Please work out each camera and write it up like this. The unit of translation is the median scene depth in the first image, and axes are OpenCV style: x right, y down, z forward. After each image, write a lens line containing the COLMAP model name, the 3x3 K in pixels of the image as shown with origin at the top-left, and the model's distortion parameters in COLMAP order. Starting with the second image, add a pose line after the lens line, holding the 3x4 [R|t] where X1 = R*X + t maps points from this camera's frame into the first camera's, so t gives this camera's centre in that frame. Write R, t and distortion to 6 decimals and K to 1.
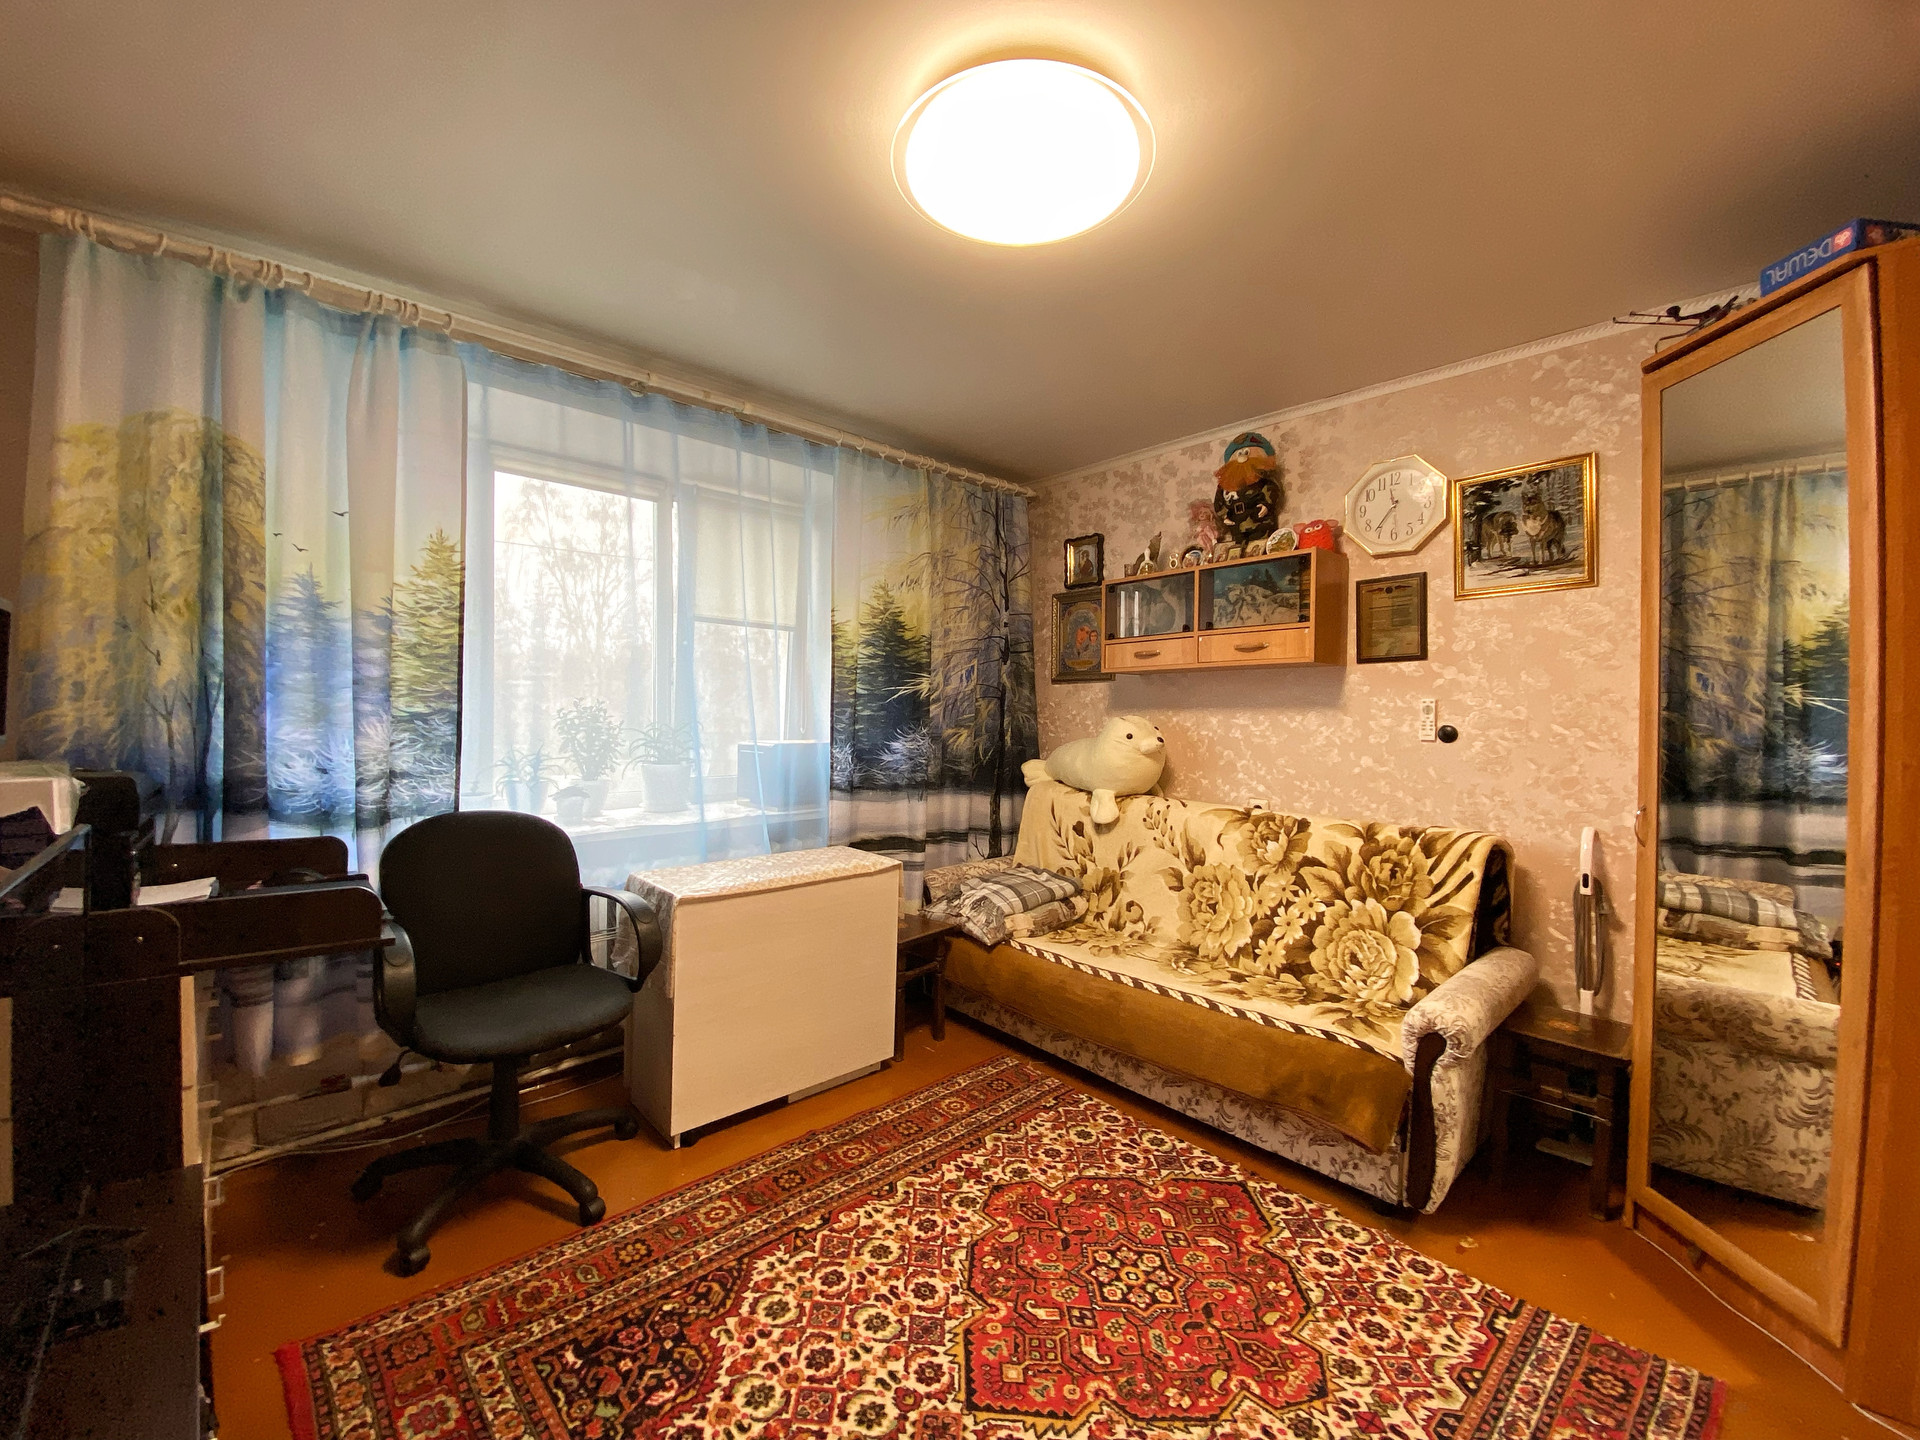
lens RADIAL K [[777.5, 0, 960.0], [0, 777.5, 720.0], [0, 0, 1]] dist [0.076358, -0.049725]
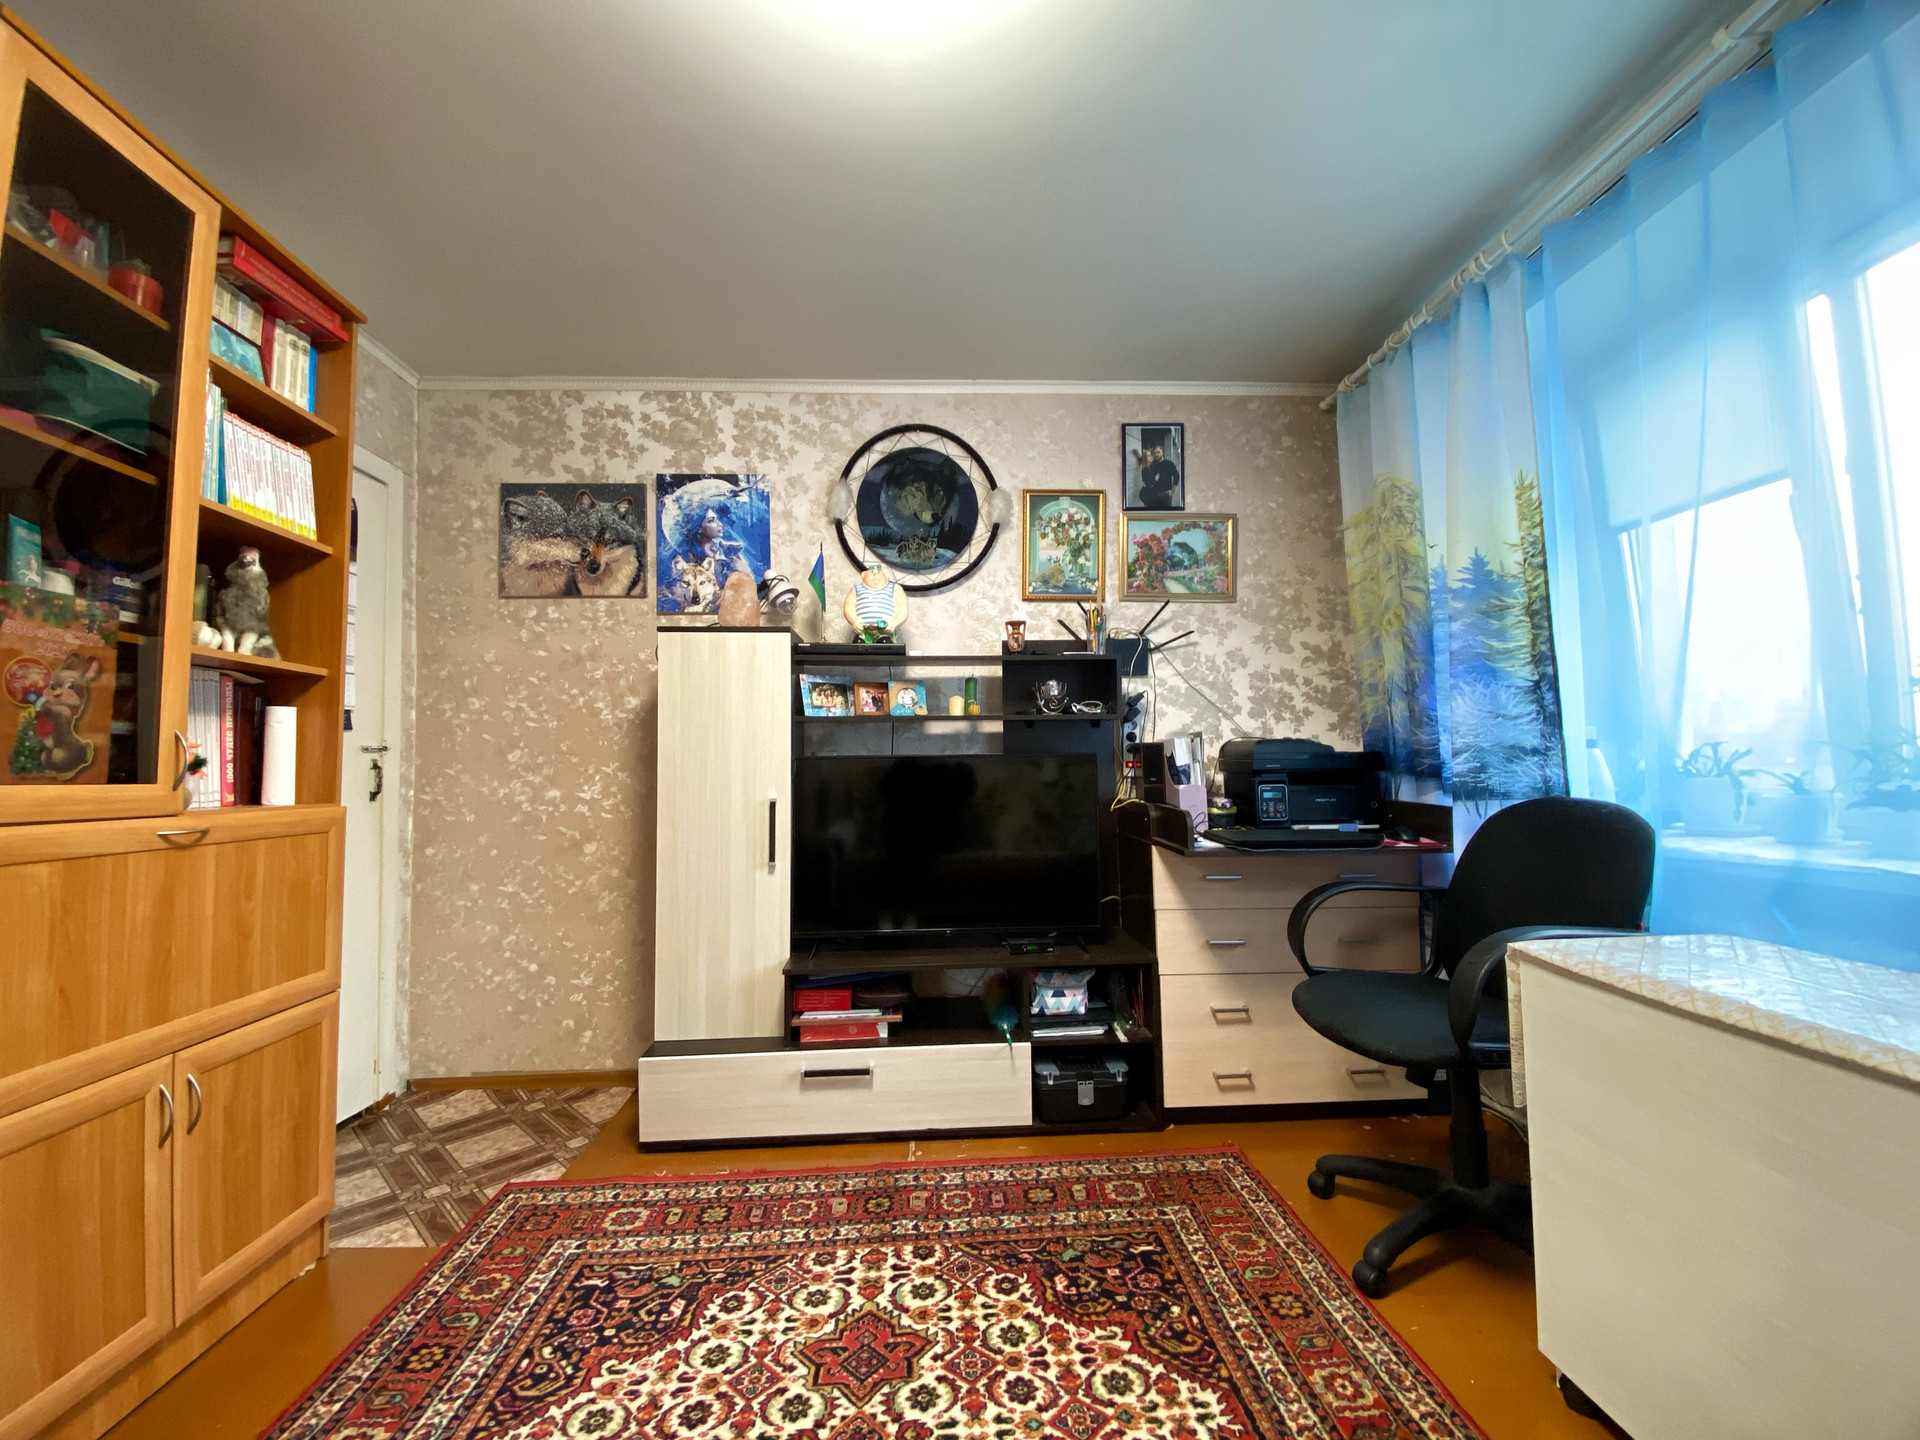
lens RADIAL K [[781.9, 0, 960.0], [0, 781.9, 720.0], [0, 0, 1]] dist [0.027582, -0.023330]
pose [[-0.637559, -0.049809, -0.768789, 0.322499], [-0.000571, 0.997938, -0.064182, 0.074600], [0.770401, -0.040480, -0.636273, 0.877527]]
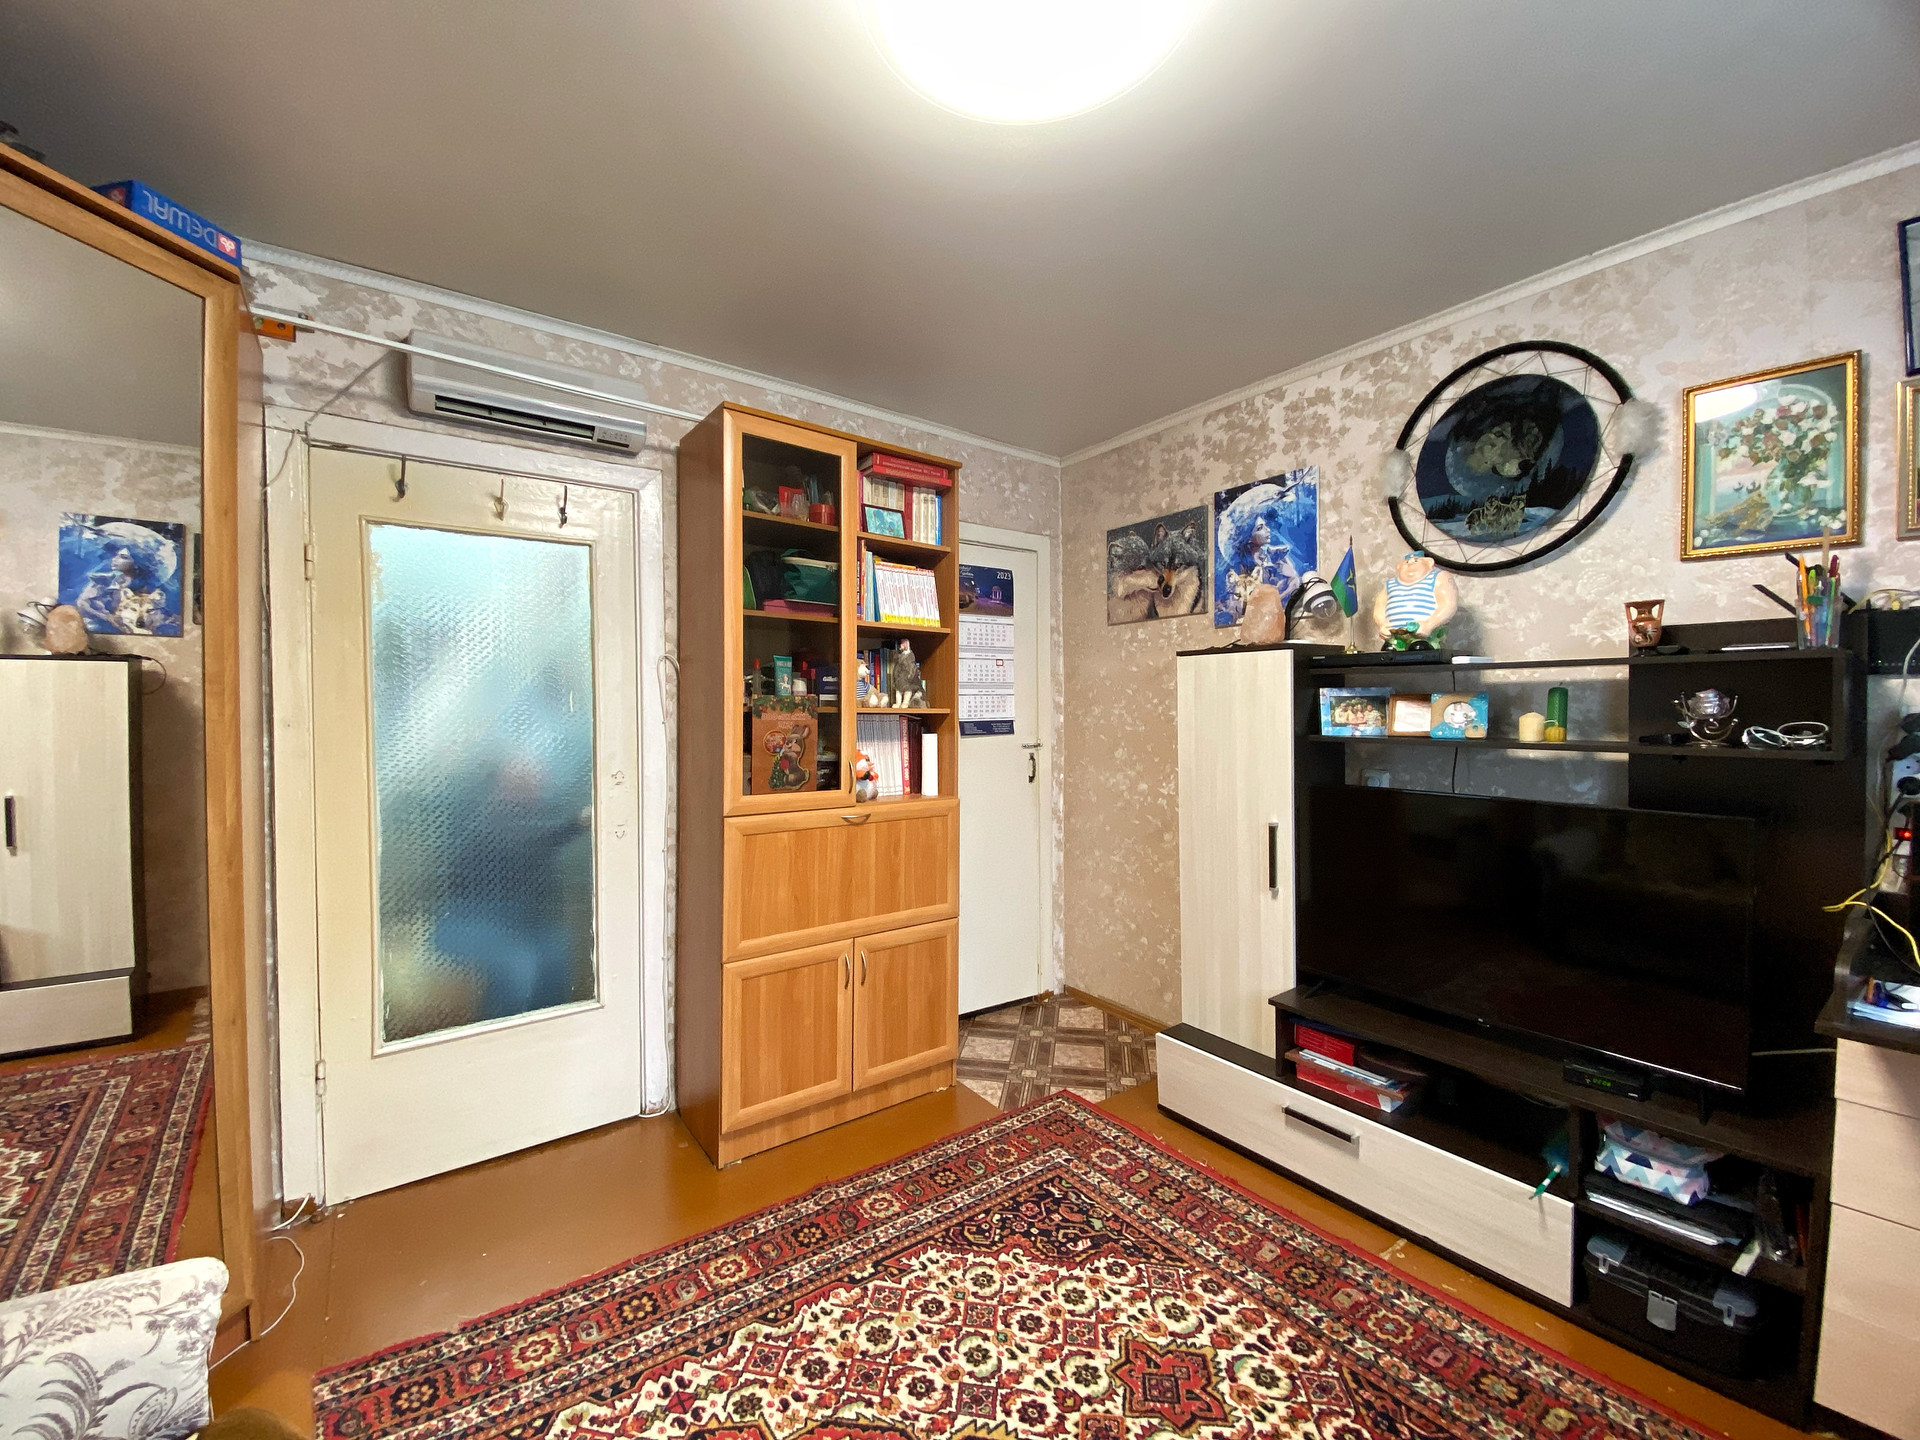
lens RADIAL K [[781.9, 0, 960.0], [0, 781.9, 720.0], [0, 0, 1]] dist [0.027582, -0.023330]
pose [[-0.993597, -0.015931, 0.111851, 0.029008], [-0.013697, 0.999692, 0.020715, -0.016569], [-0.112147, 0.019050, -0.993509, 1.039568]]
